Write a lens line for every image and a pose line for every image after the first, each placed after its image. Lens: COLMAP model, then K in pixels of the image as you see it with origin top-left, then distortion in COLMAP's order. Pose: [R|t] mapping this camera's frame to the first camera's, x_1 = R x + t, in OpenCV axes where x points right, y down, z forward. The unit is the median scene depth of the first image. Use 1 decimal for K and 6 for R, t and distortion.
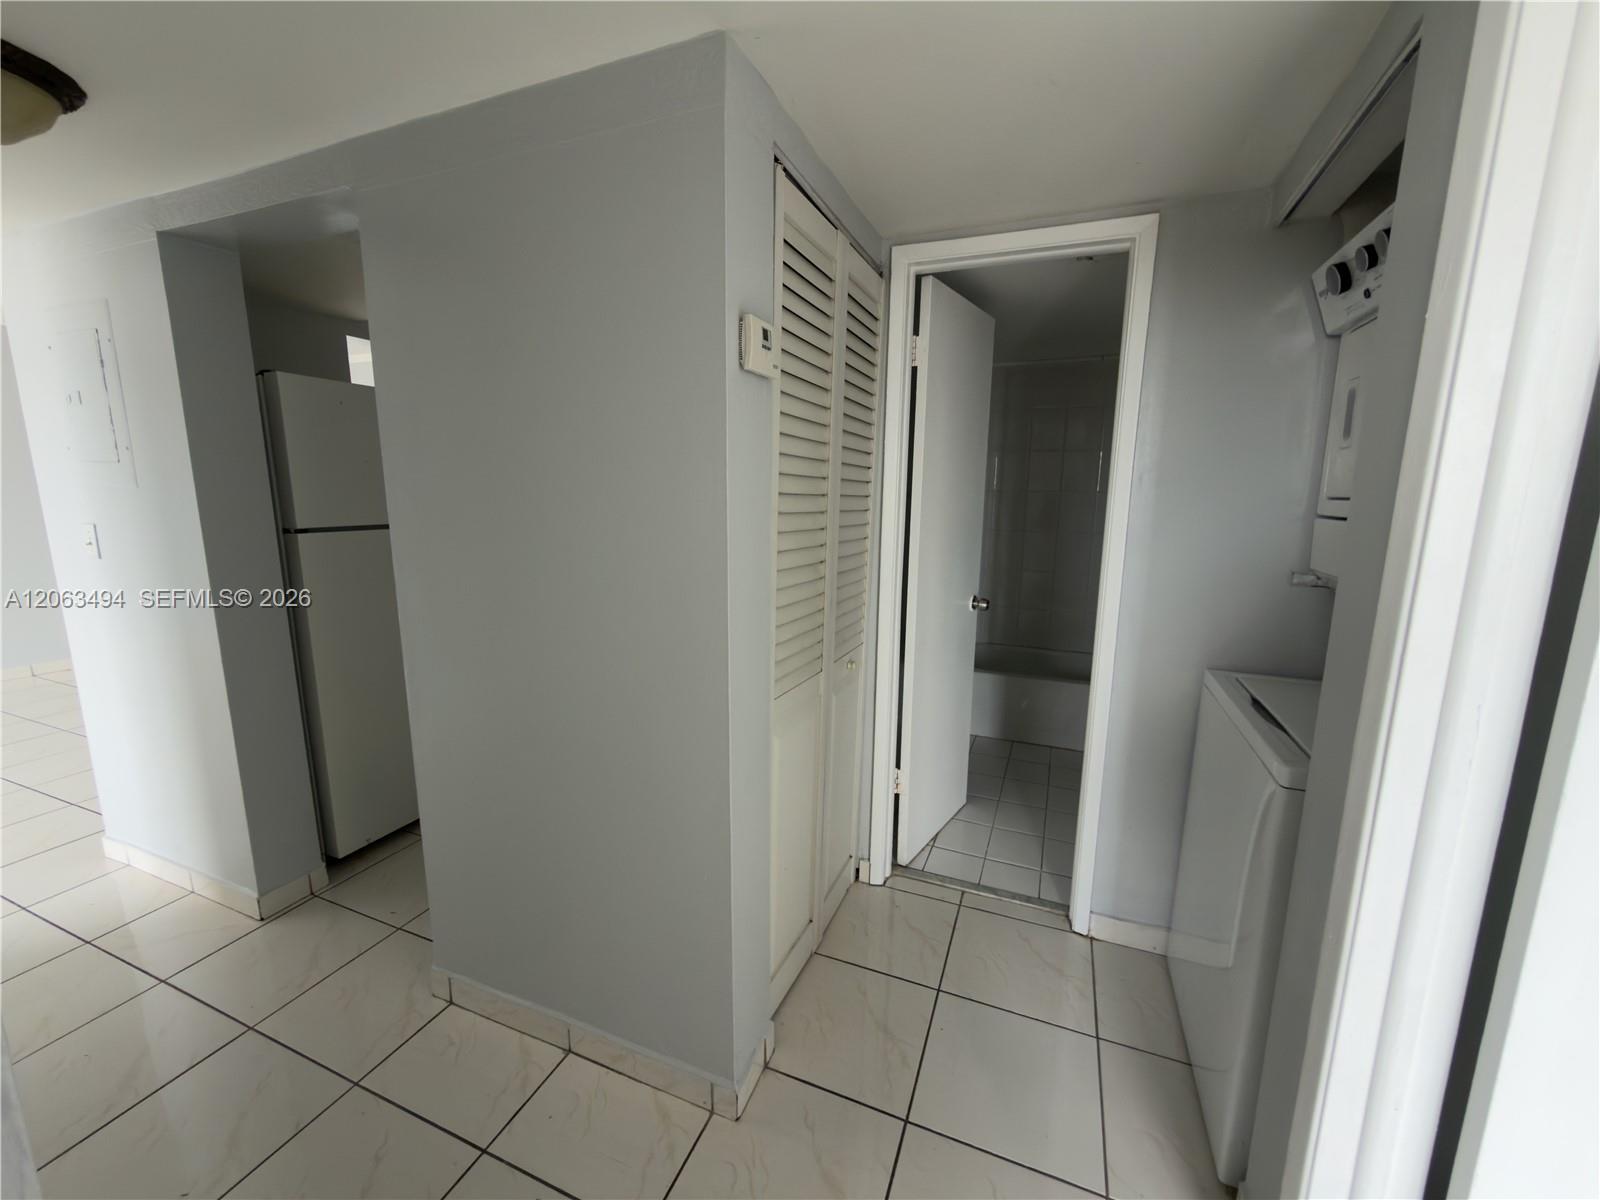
lens RADIAL K [[636.7, 0, 799.6], [0, 636.7, 599.3], [0, 0, 1]] dist [0.002261, -0.000062]
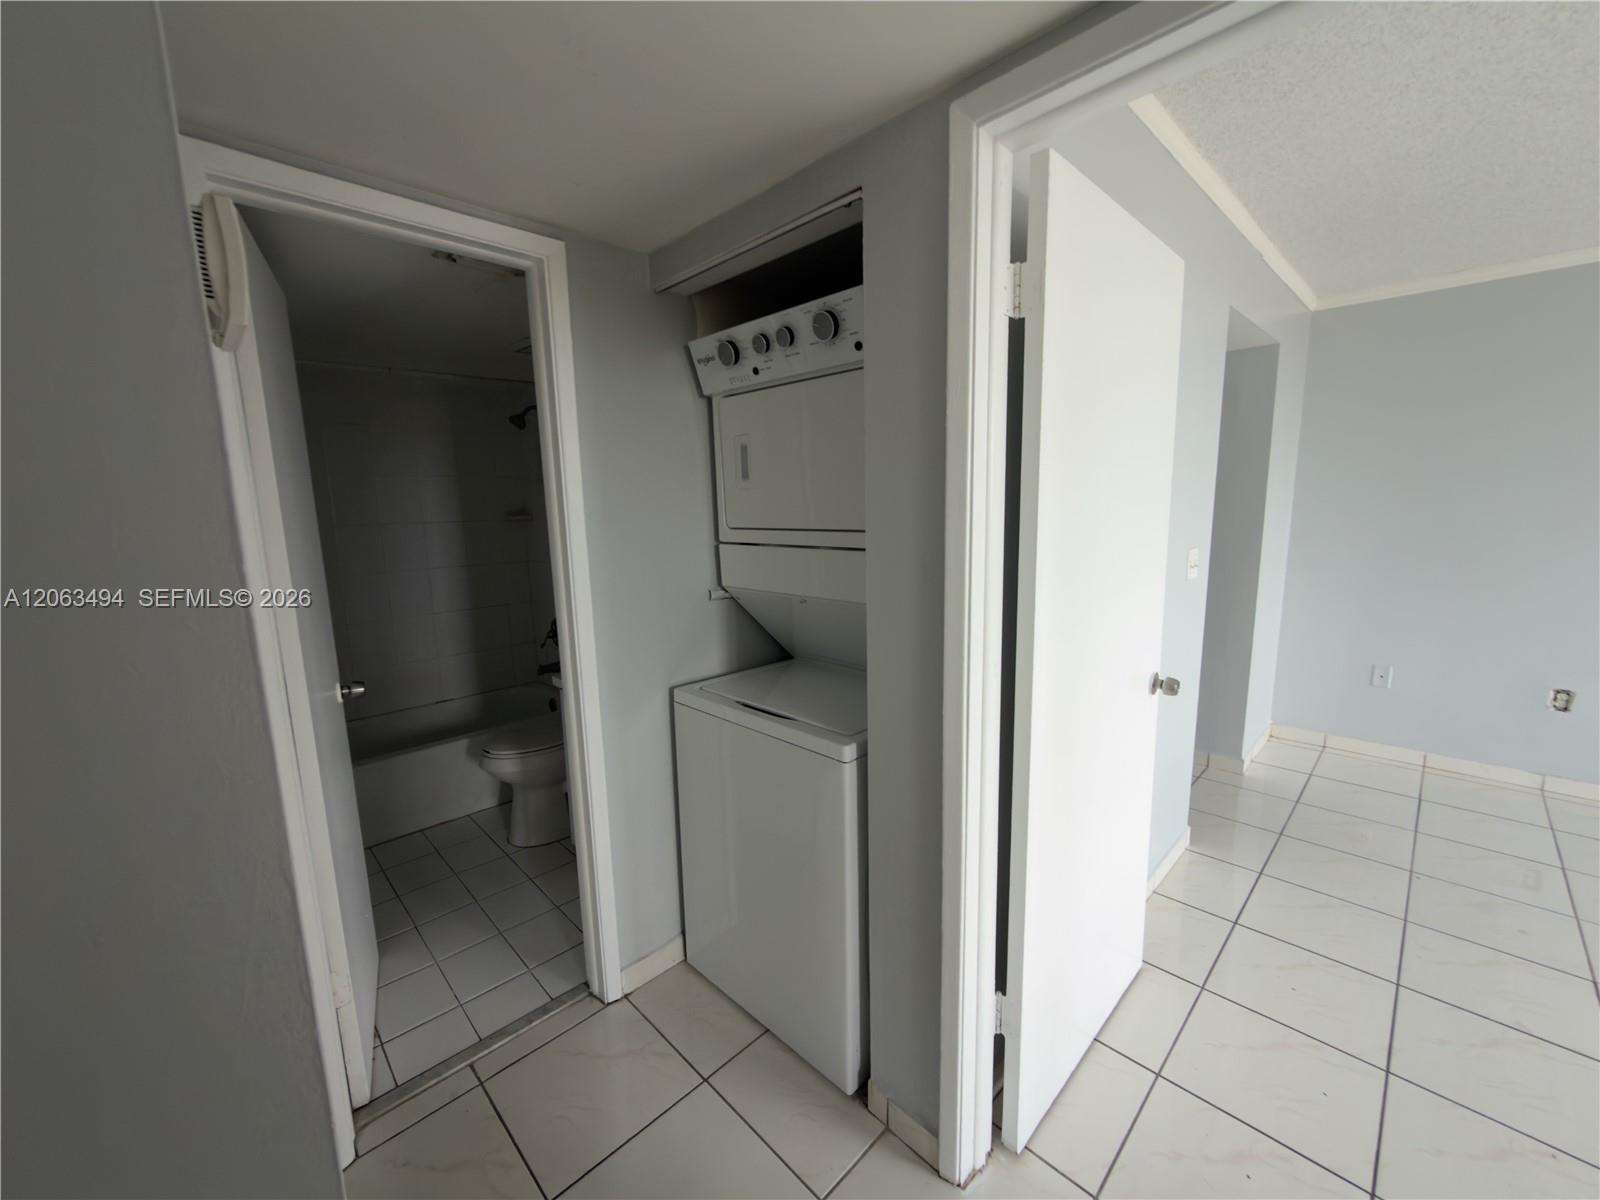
lens RADIAL K [[636.7, 0, 799.6], [0, 636.7, 599.3], [0, 0, 1]] dist [0.002261, -0.000062]
pose [[0.397586, -0.160830, 0.903360, -0.218839], [0.186439, 0.978141, 0.092088, -0.093095], [-0.898424, 0.131809, 0.418880, 0.314636]]
